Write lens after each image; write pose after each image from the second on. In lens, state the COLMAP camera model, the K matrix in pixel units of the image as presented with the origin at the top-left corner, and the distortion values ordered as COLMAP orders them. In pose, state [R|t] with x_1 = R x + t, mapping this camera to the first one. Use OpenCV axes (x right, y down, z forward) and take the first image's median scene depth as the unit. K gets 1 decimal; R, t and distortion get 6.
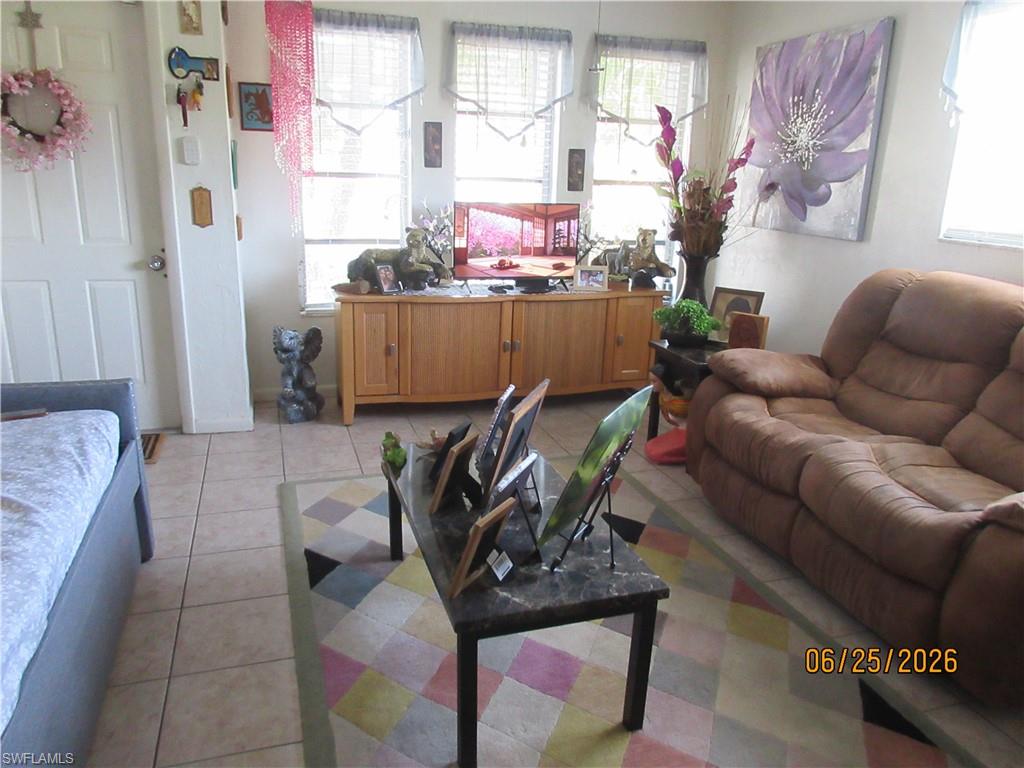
lens RADIAL K [[757.9, 0, 512.0], [0, 757.9, 384.0], [0, 0, 1]] dist [0.008254, 0.002749]
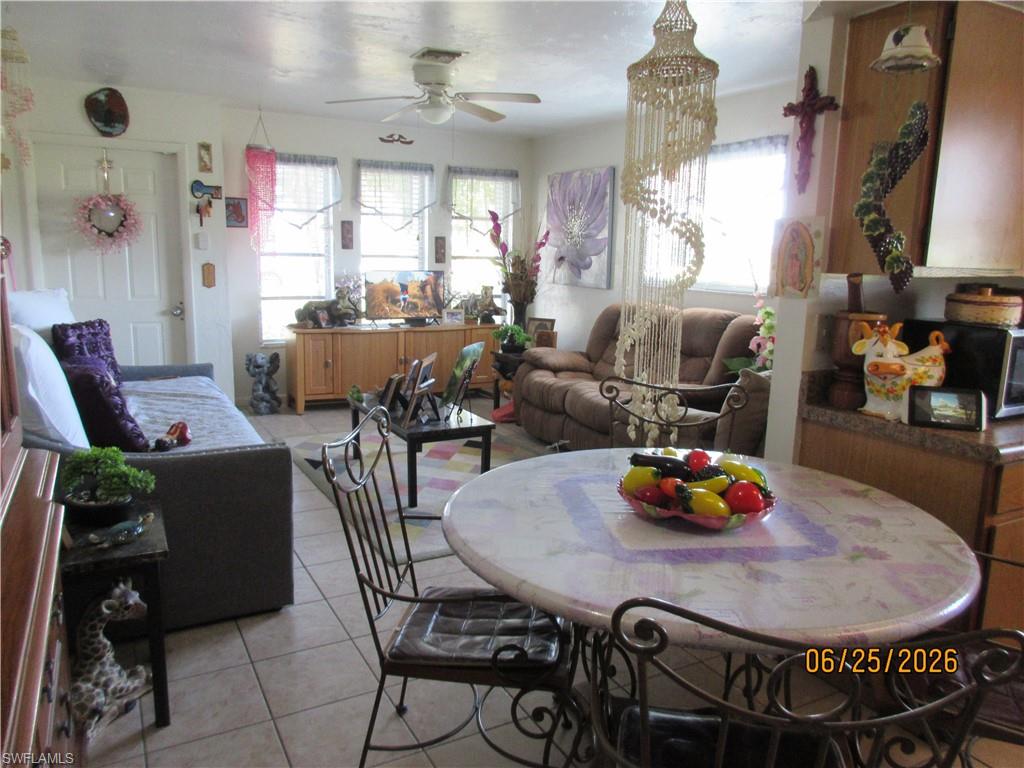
lens RADIAL K [[752.4, 0, 511.8], [0, 752.4, 386.4], [0, 0, 1]] dist [-0.006790, 0.000563]
pose [[0.982508, -0.042053, 0.181409, -0.067266], [0.058848, 0.994362, -0.088213, 0.150412], [-0.176676, 0.097345, 0.979443, -0.543382]]
